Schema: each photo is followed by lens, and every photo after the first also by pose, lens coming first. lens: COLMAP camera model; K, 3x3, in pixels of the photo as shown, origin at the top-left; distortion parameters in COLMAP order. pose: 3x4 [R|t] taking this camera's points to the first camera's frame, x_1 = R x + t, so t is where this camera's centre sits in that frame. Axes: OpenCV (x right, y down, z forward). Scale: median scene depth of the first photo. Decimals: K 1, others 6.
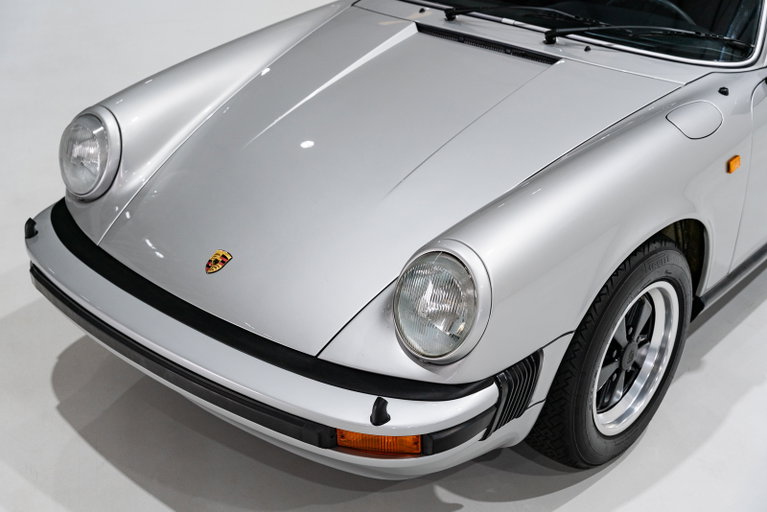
lens RADIAL K [[1077.1, 0, 384.2], [0, 1077.1, 249.9], [0, 0, 1]] dist [0.015432, 0.000000]
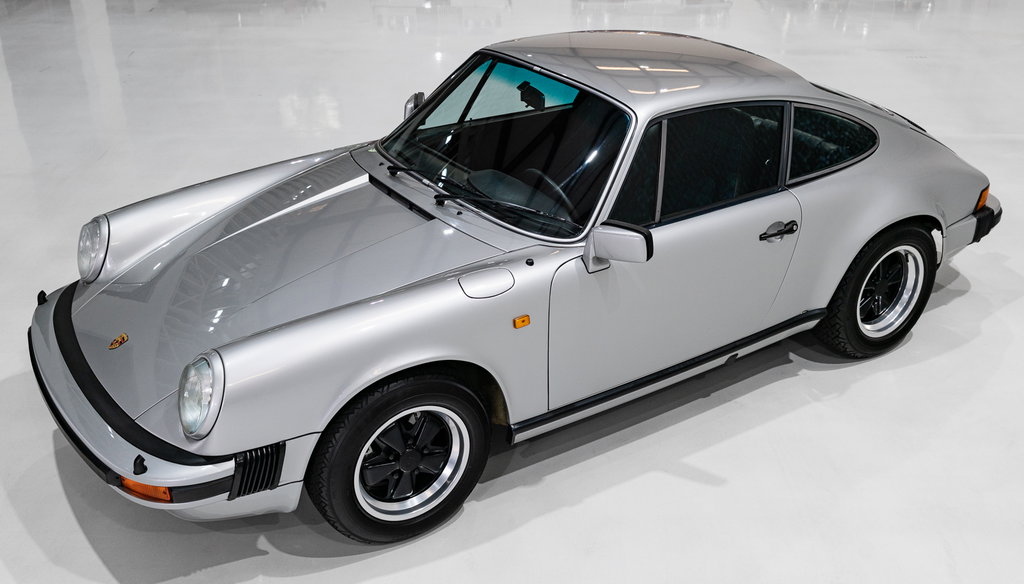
lens RADIAL K [[1048.9, 0, 519.6], [0, 1048.9, 299.0], [0, 0, 1]] dist [-0.003198, 0.000000]
pose [[0.964901, 0.130752, -0.227749, 0.592202], [-0.137070, 0.990488, -0.012076, -0.090161], [0.224004, 0.042869, 0.973645, -0.174497]]
